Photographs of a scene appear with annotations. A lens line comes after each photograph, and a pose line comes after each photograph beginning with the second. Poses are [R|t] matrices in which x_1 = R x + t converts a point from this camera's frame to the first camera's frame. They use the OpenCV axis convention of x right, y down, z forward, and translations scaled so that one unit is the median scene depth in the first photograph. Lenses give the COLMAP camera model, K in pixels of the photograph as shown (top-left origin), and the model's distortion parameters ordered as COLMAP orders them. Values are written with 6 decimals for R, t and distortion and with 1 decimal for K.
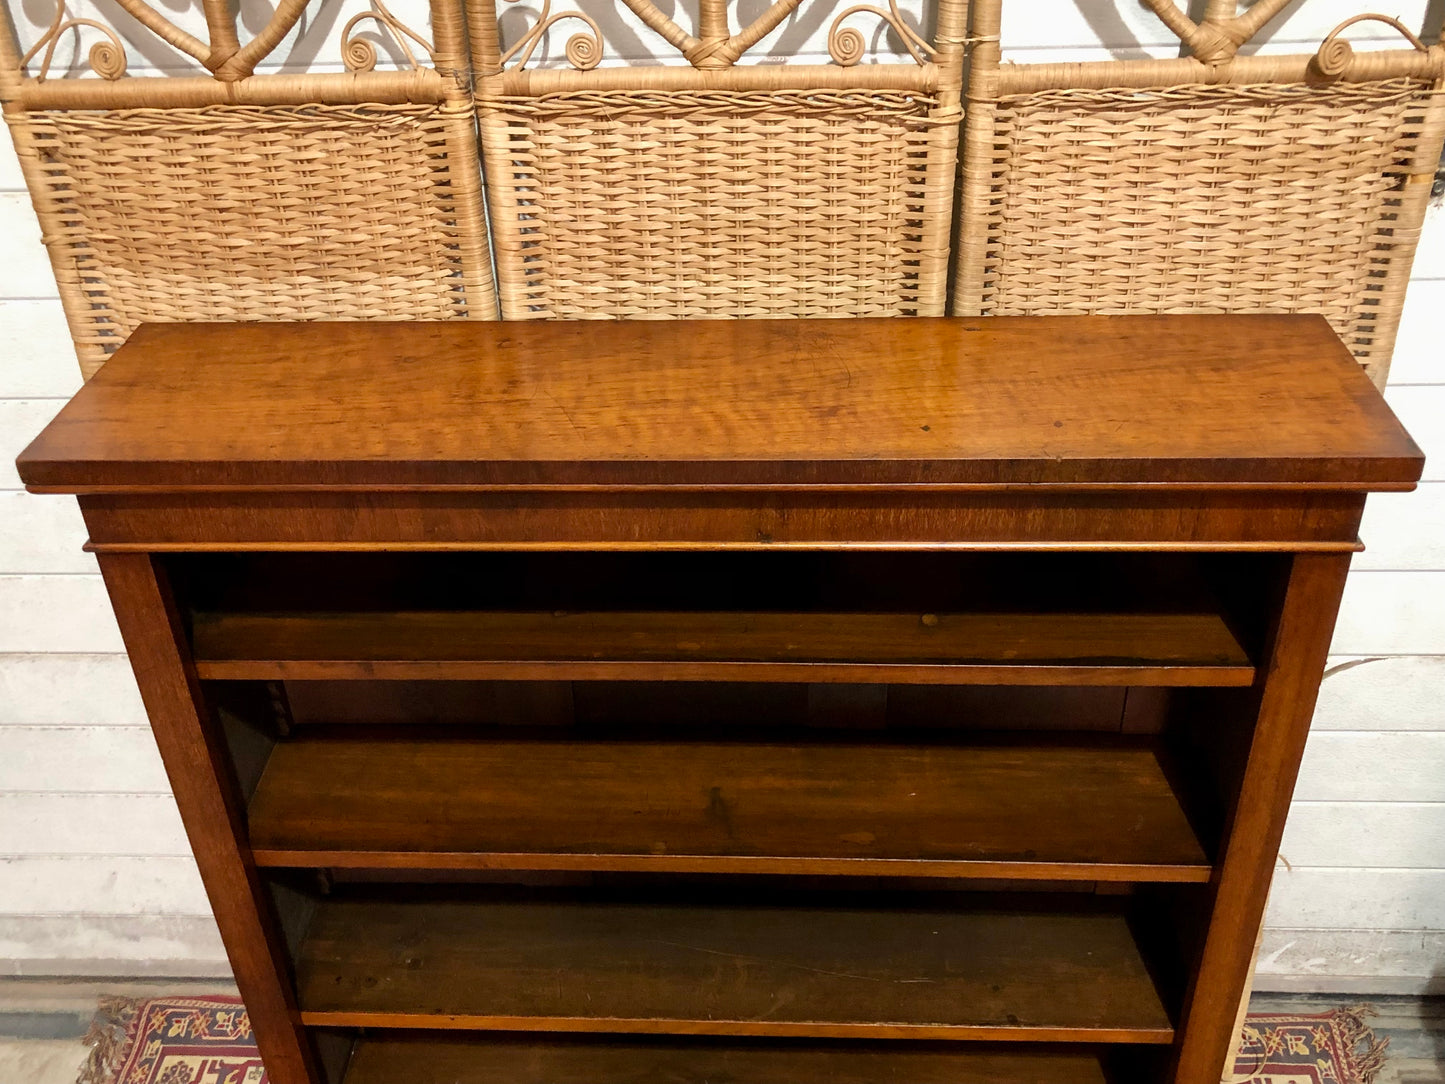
lens RADIAL K [[1354.8, 0, 724.4], [0, 1354.8, 546.7], [0, 0, 1]] dist [0.020352, 0.005486]
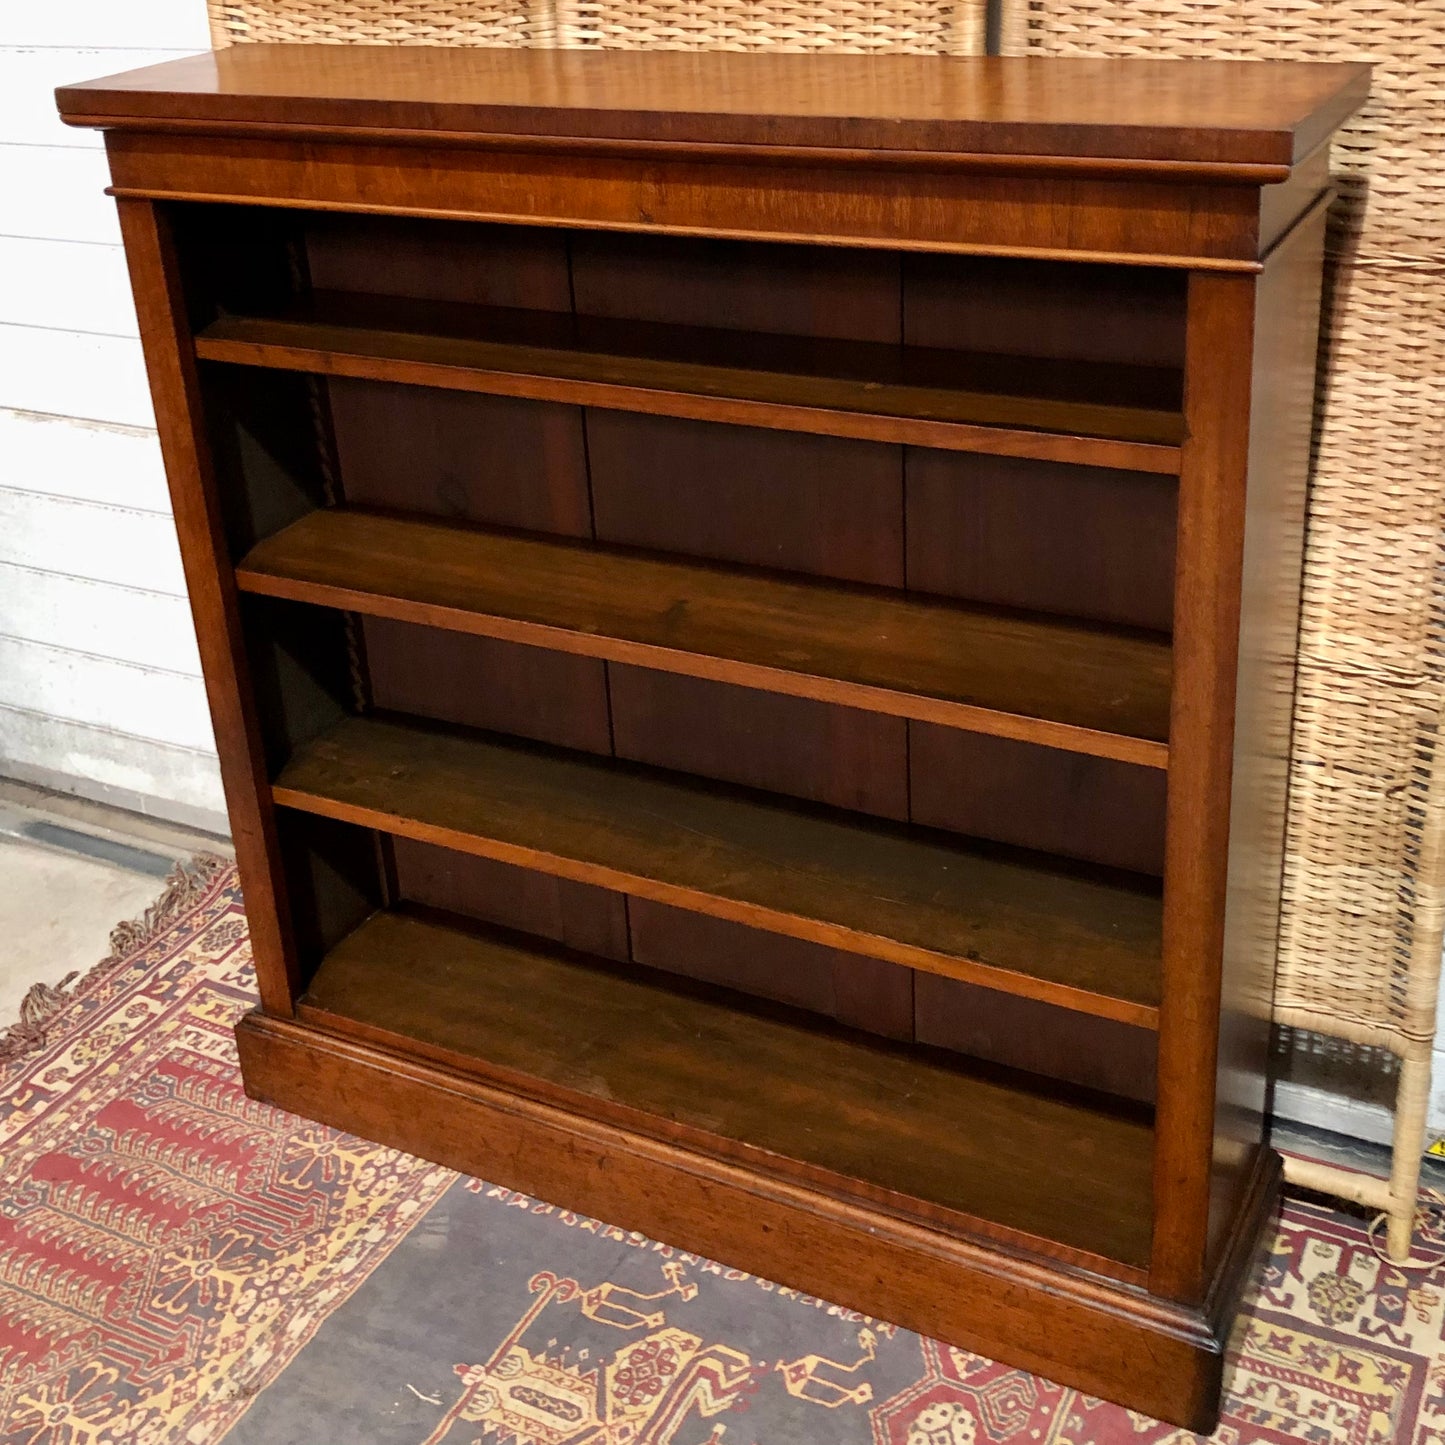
lens RADIAL K [[1830.2, 0, 741.6], [0, 1830.2, 561.1], [0, 0, 1]] dist [0.011169, -0.033880]
pose [[0.908374, 0.149313, -0.390593, 0.545755], [-0.206996, 0.972165, -0.109764, 0.308041], [0.363332, 0.180558, 0.913996, -0.094270]]
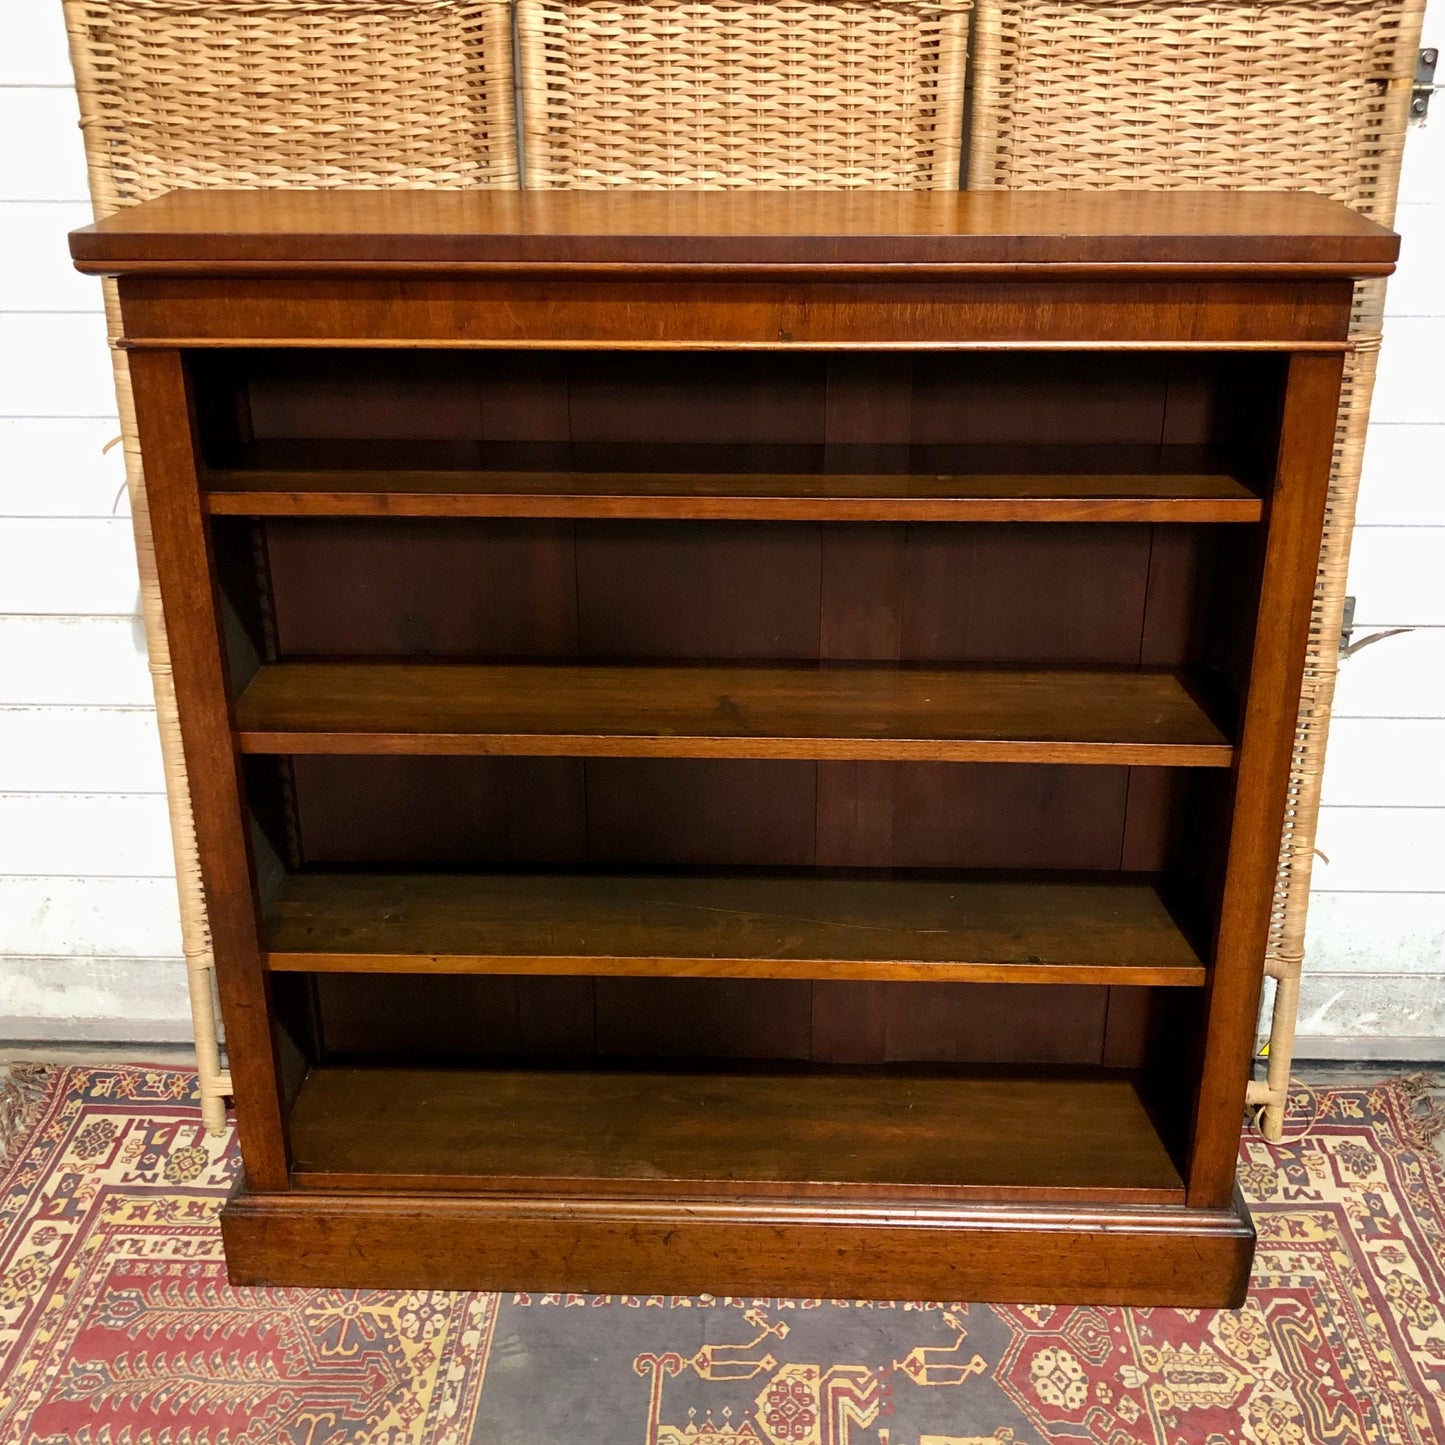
lens RADIAL K [[1624.8, 0, 743.7], [0, 1624.8, 662.9], [0, 0, 1]] dist [-0.005588, 0.045364]
pose [[0.999454, 0.019546, 0.026636, -0.026760], [-0.014594, 0.984493, -0.174814, 0.395805], [-0.029640, 0.174329, 0.984241, -0.153697]]
